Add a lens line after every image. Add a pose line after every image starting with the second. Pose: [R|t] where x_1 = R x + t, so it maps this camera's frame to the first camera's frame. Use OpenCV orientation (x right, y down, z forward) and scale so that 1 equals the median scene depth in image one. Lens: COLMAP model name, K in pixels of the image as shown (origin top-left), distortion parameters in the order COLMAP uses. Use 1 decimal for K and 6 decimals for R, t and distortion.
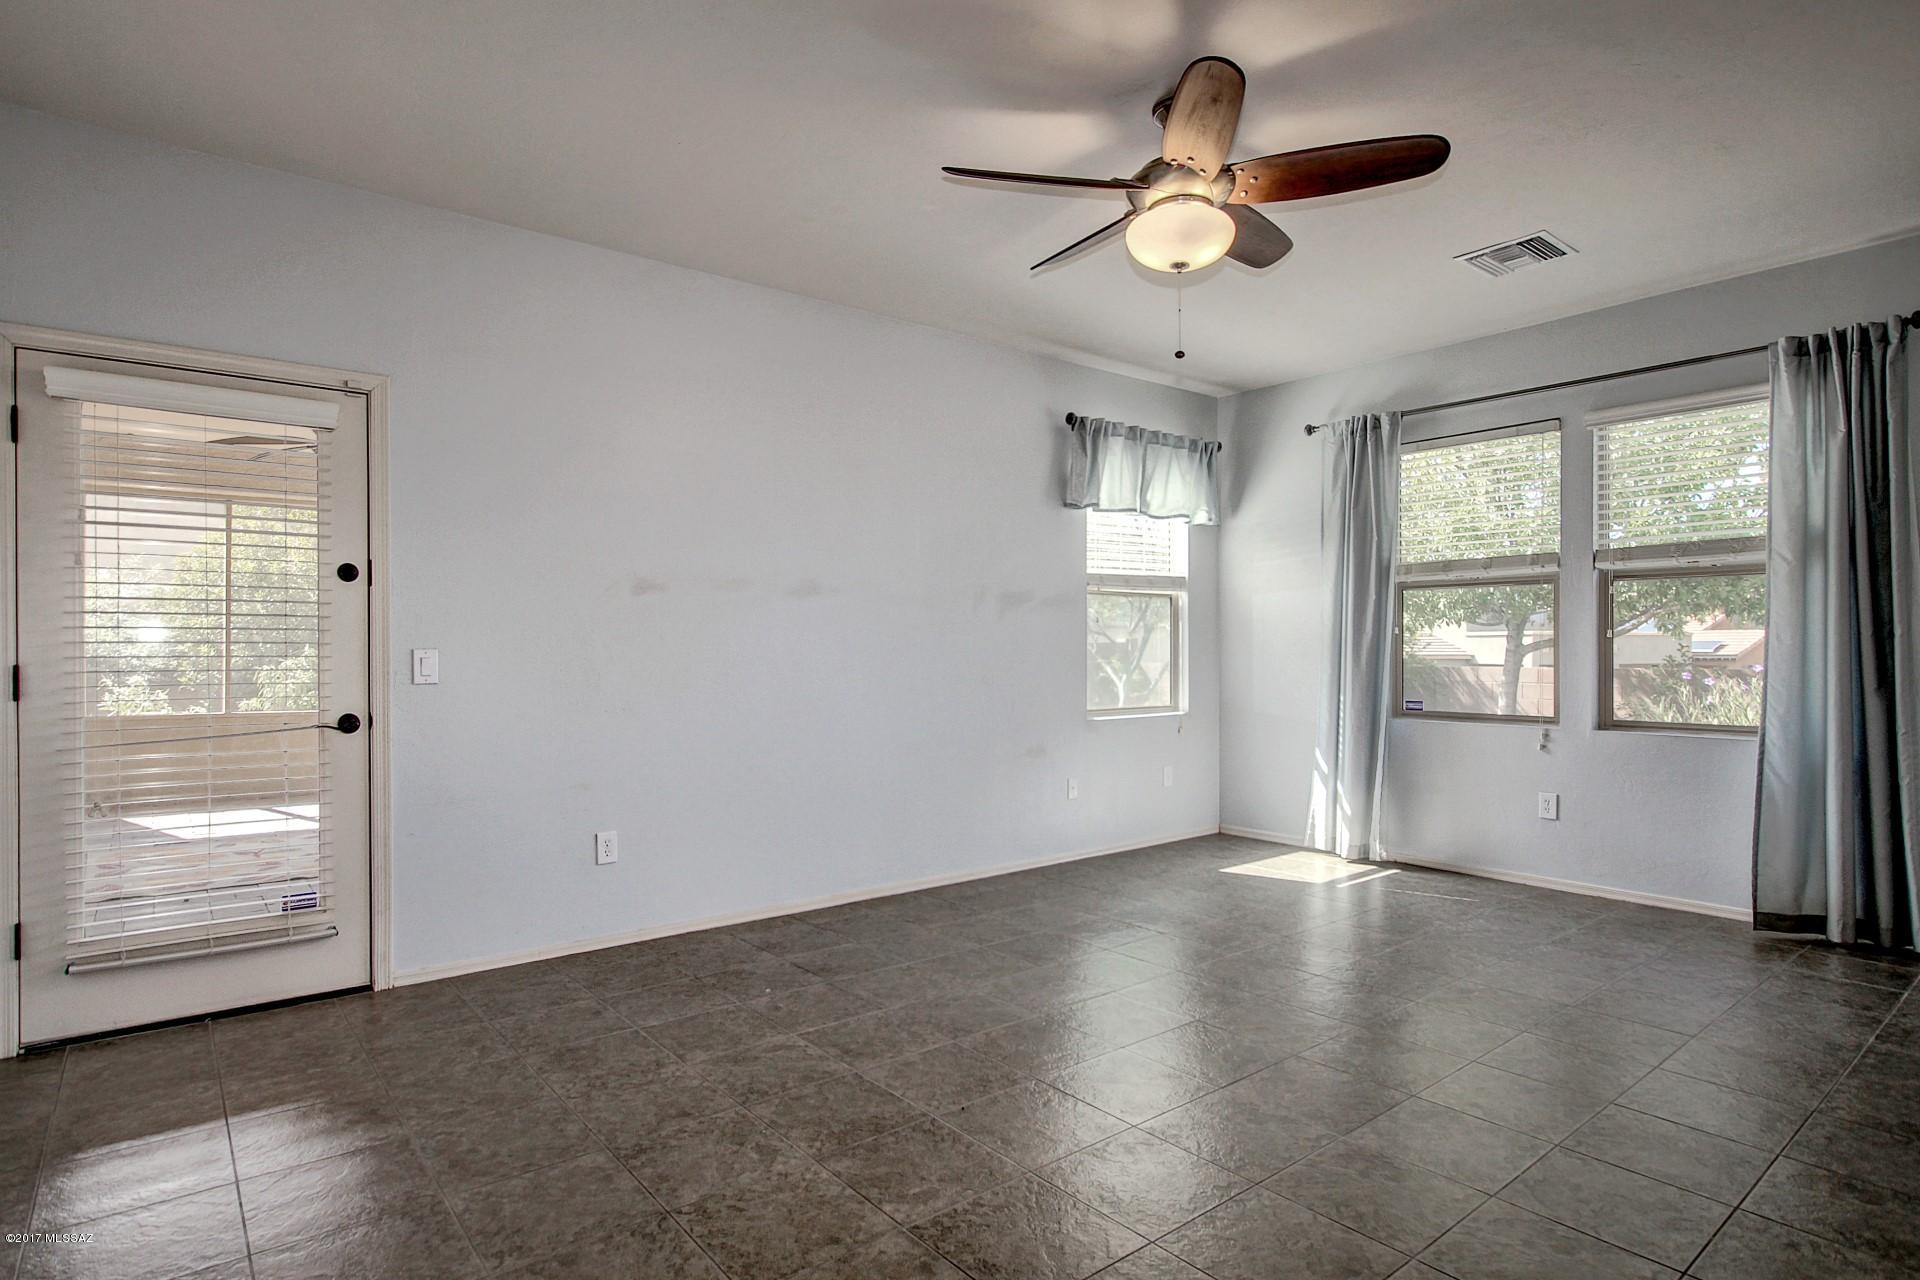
lens RADIAL K [[1015.3, 0, 963.9], [0, 1015.3, 648.7], [0, 0, 1]] dist [-0.006526, 0.000537]
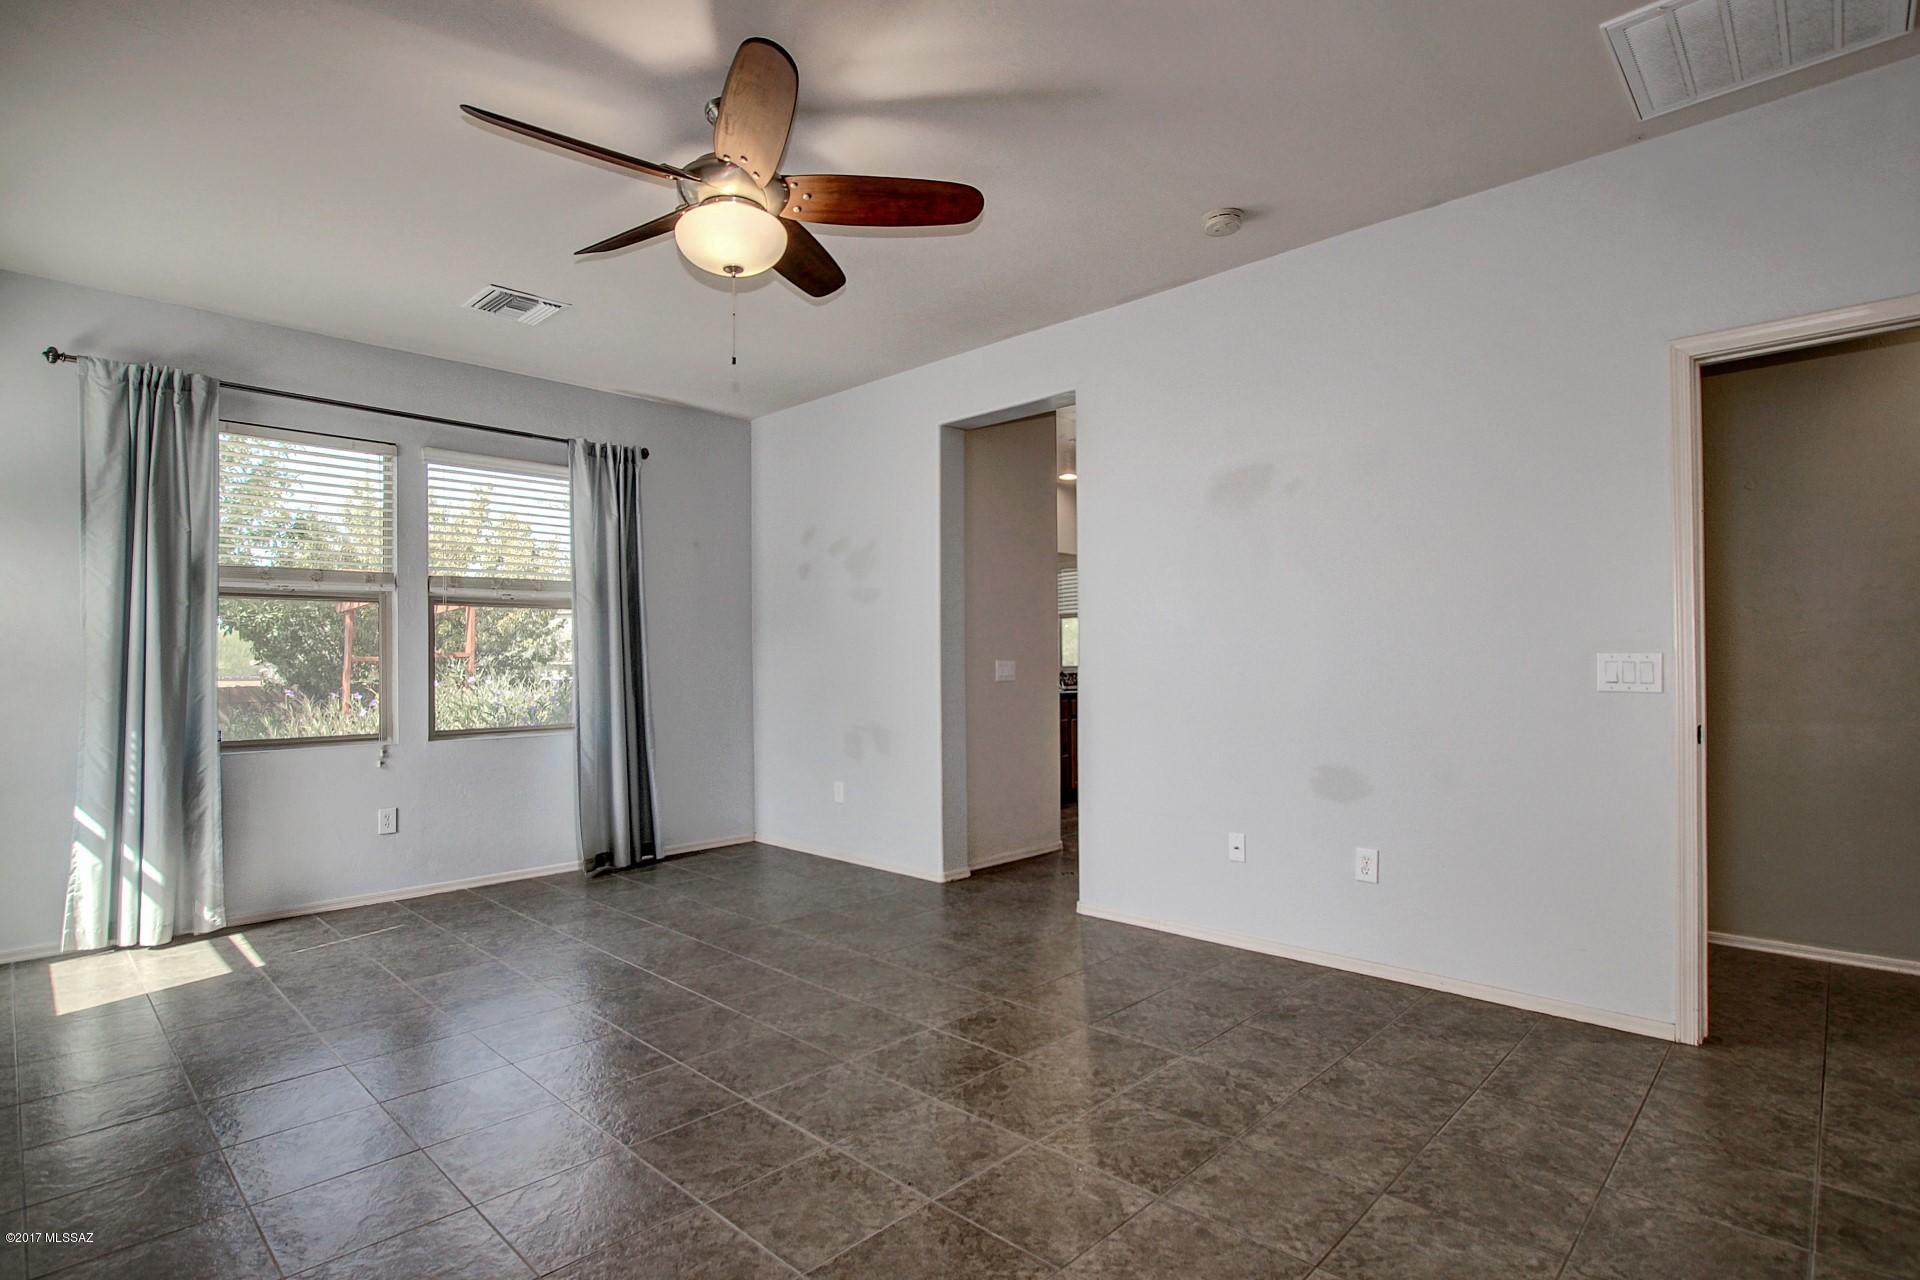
lens RADIAL K [[922.6, 0, 961.0], [0, 922.6, 652.0], [0, 0, 1]] dist [-0.023781, 0.001644]
pose [[-0.113081, 0.015218, 0.993469, -0.449063], [0.008595, 0.999860, -0.014337, 0.004140], [-0.993549, 0.006918, -0.113196, 0.588227]]
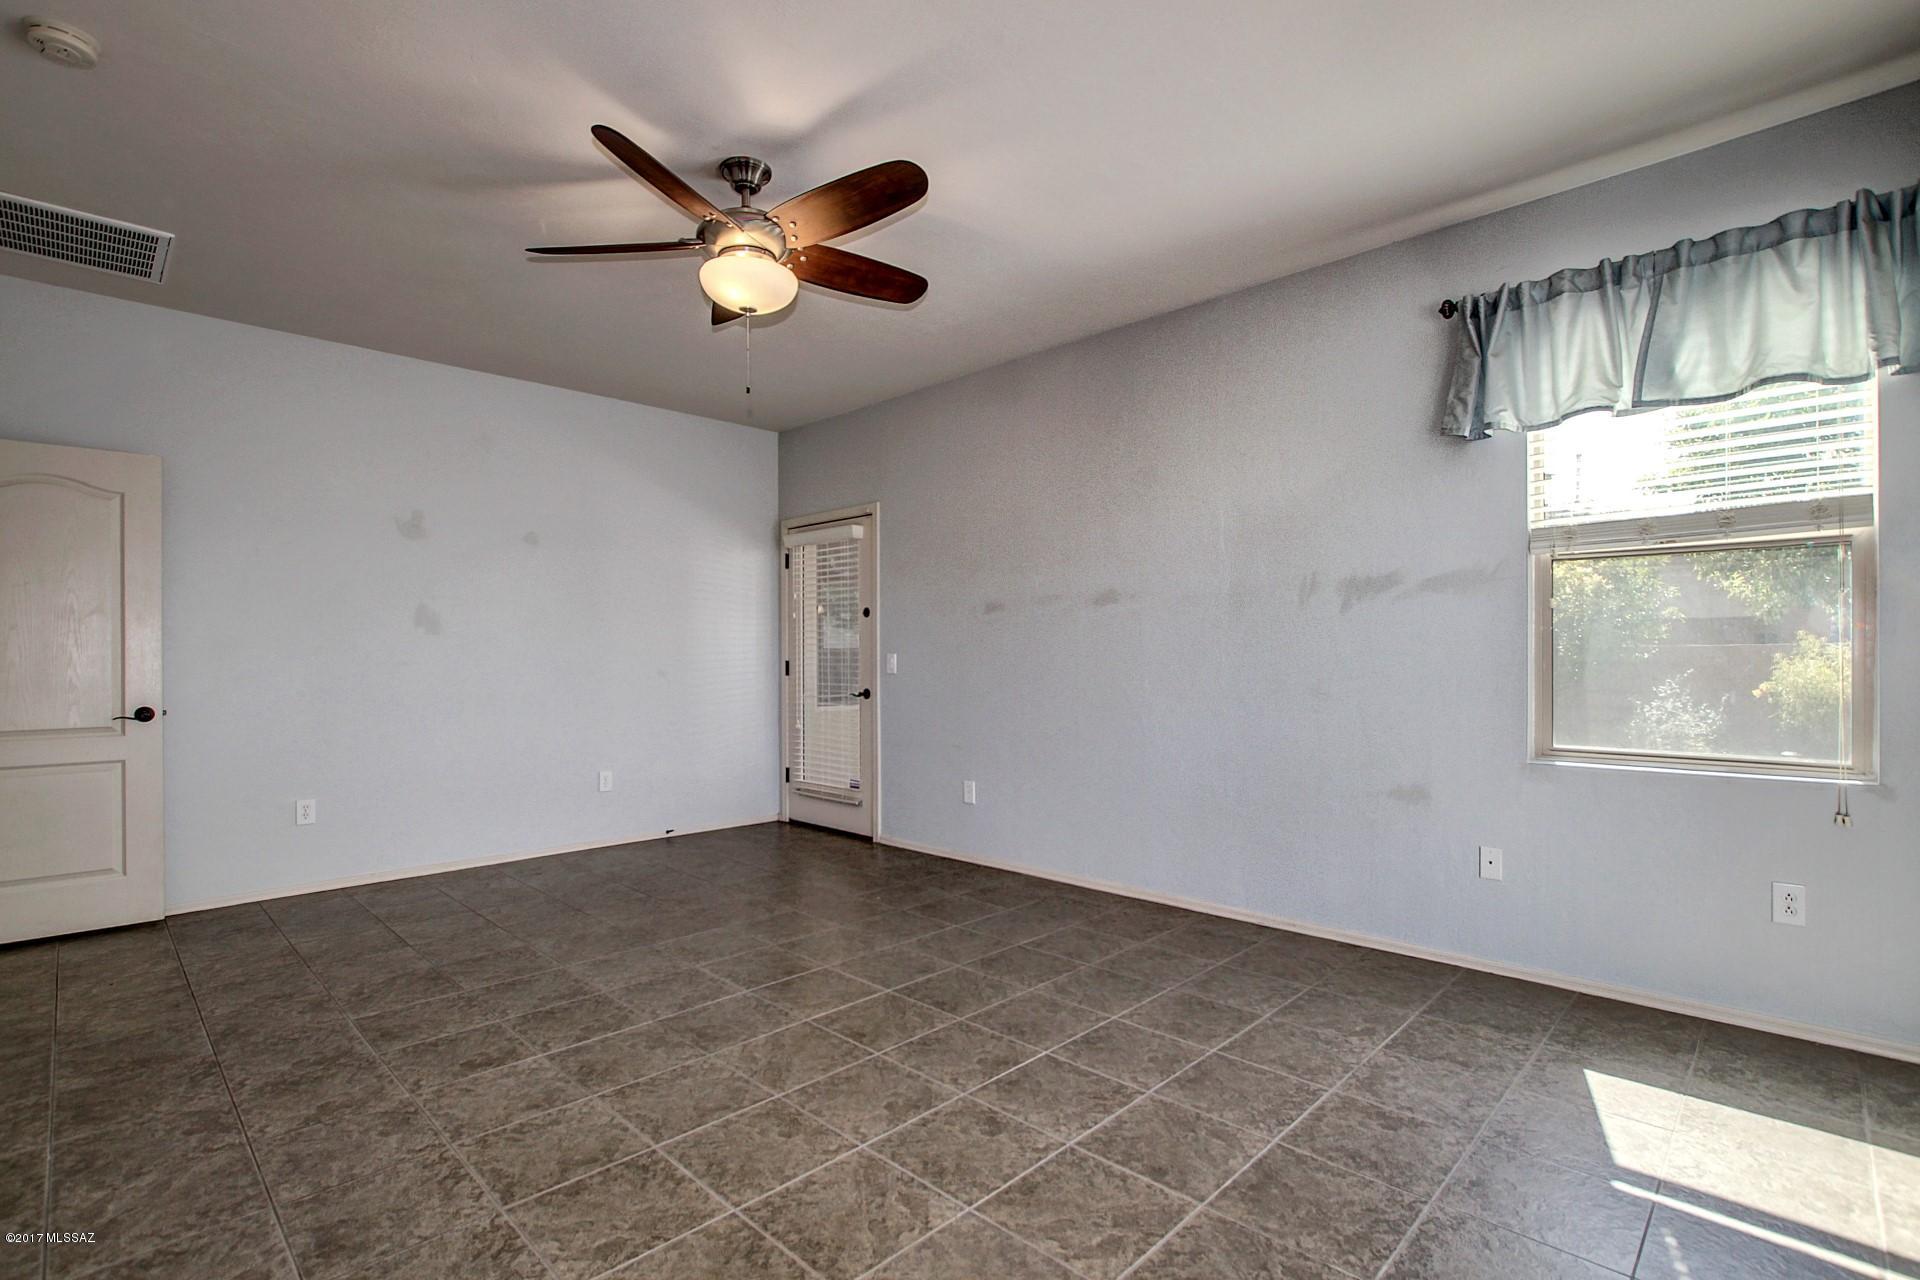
lens RADIAL K [[922.6, 0, 973.5], [0, 922.6, 645.6], [0, 0, 1]] dist [-0.023781, 0.001644]
pose [[0.106171, -0.011060, -0.994286, 0.820576], [0.005686, 0.999929, -0.010516, 0.002197], [0.994332, -0.004537, 0.106226, 0.752885]]
